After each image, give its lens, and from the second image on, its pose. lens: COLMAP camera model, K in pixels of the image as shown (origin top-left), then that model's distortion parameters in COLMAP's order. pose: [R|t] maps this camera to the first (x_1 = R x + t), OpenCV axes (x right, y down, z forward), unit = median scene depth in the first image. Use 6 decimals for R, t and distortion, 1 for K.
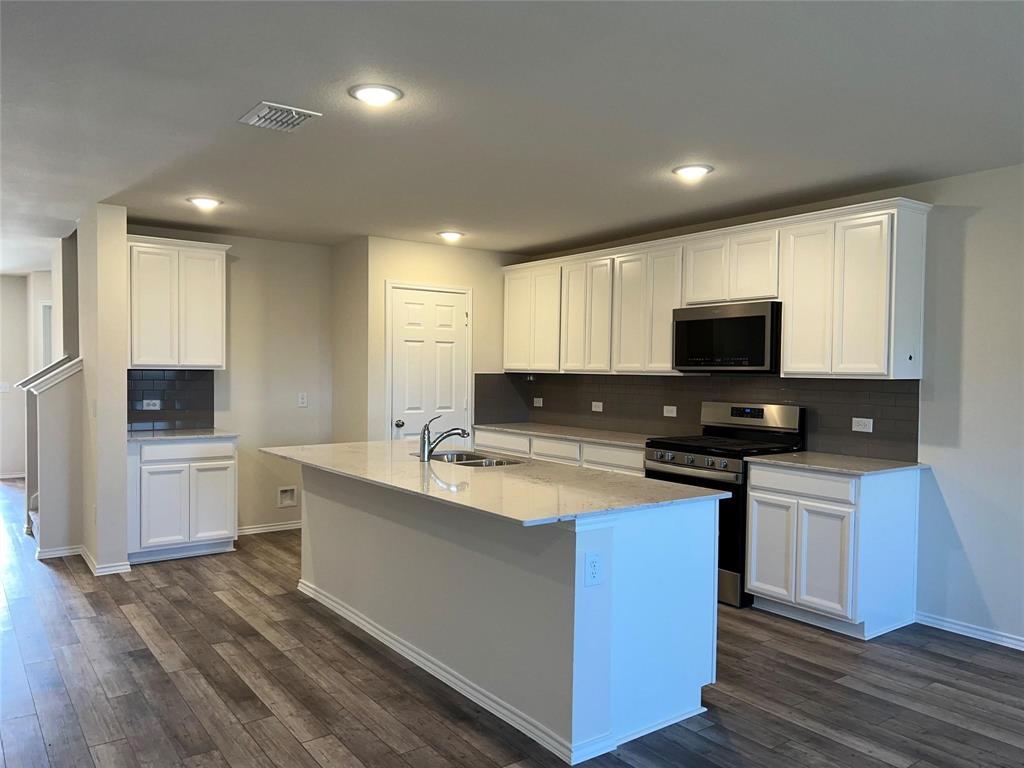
lens RADIAL K [[765.3, 0, 514.5], [0, 765.3, 391.0], [0, 0, 1]] dist [0.036040, -0.002049]
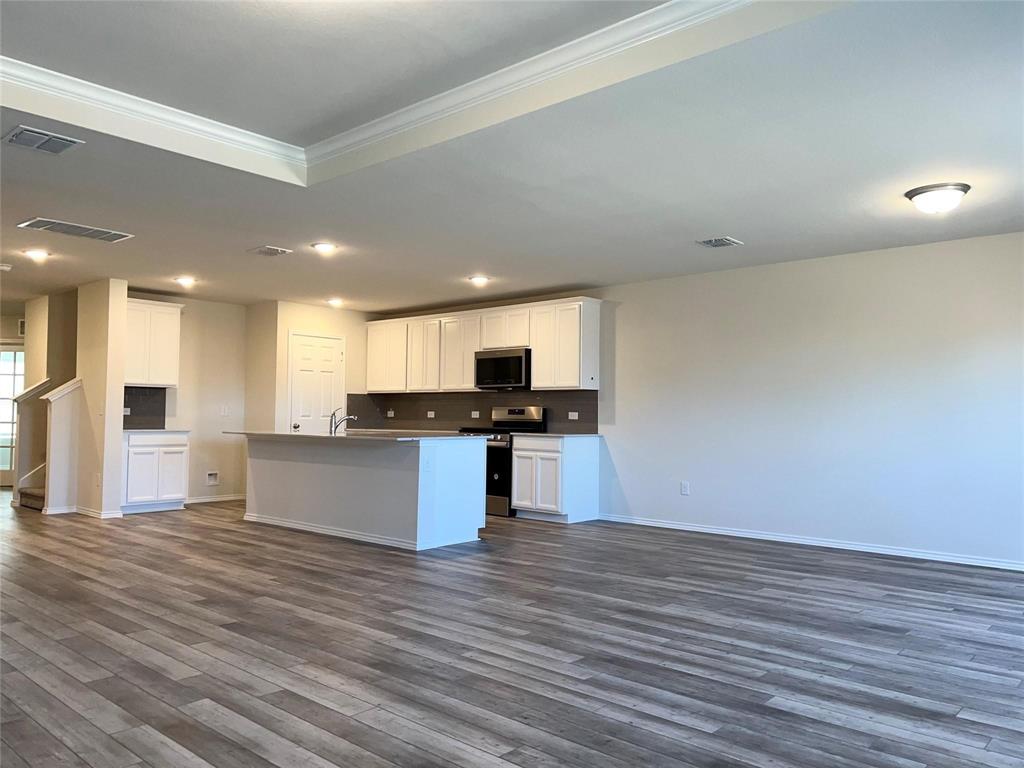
lens RADIAL K [[765.3, 0, 514.5], [0, 765.3, 391.0], [0, 0, 1]] dist [0.036040, -0.002049]
pose [[0.977471, 0.006972, 0.210955, -0.066125], [0.005947, 0.998148, -0.060543, 0.085373], [-0.210986, 0.060434, 0.975619, -0.684370]]
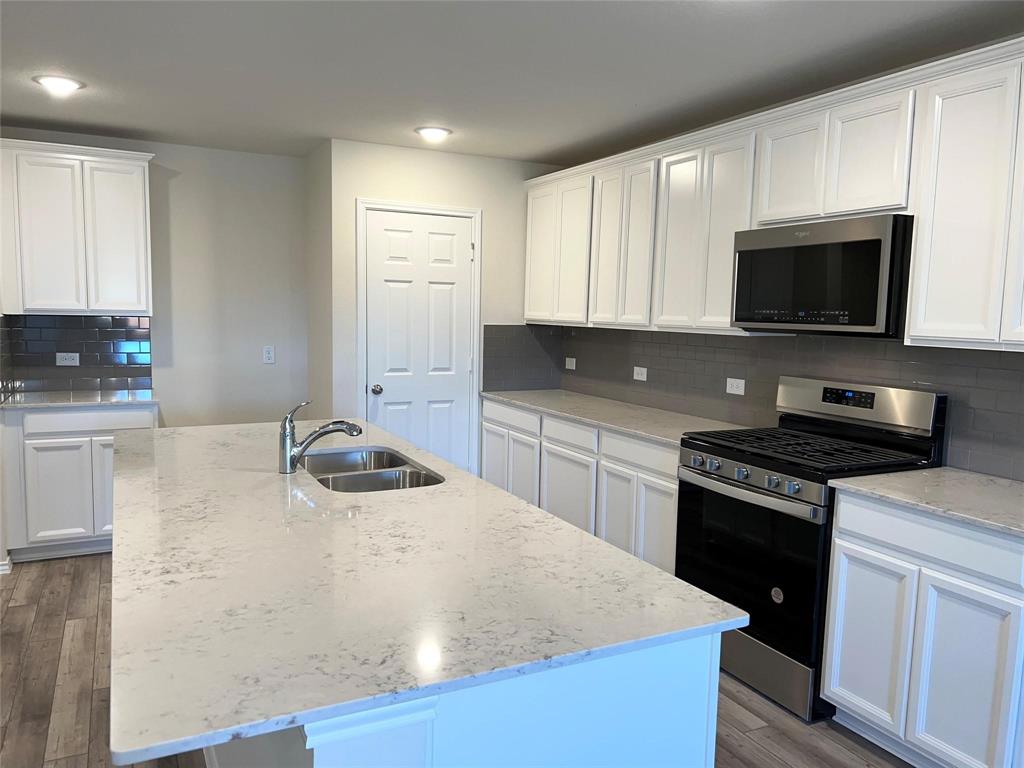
lens RADIAL K [[767.7, 0, 510.1], [0, 767.7, 392.0], [0, 0, 1]] dist [0.009005, -0.001233]
pose [[0.986223, 0.028993, -0.162858, 0.132569], [-0.016641, 0.996915, 0.076704, -0.020118], [0.164579, -0.072937, 0.983663, 0.335199]]
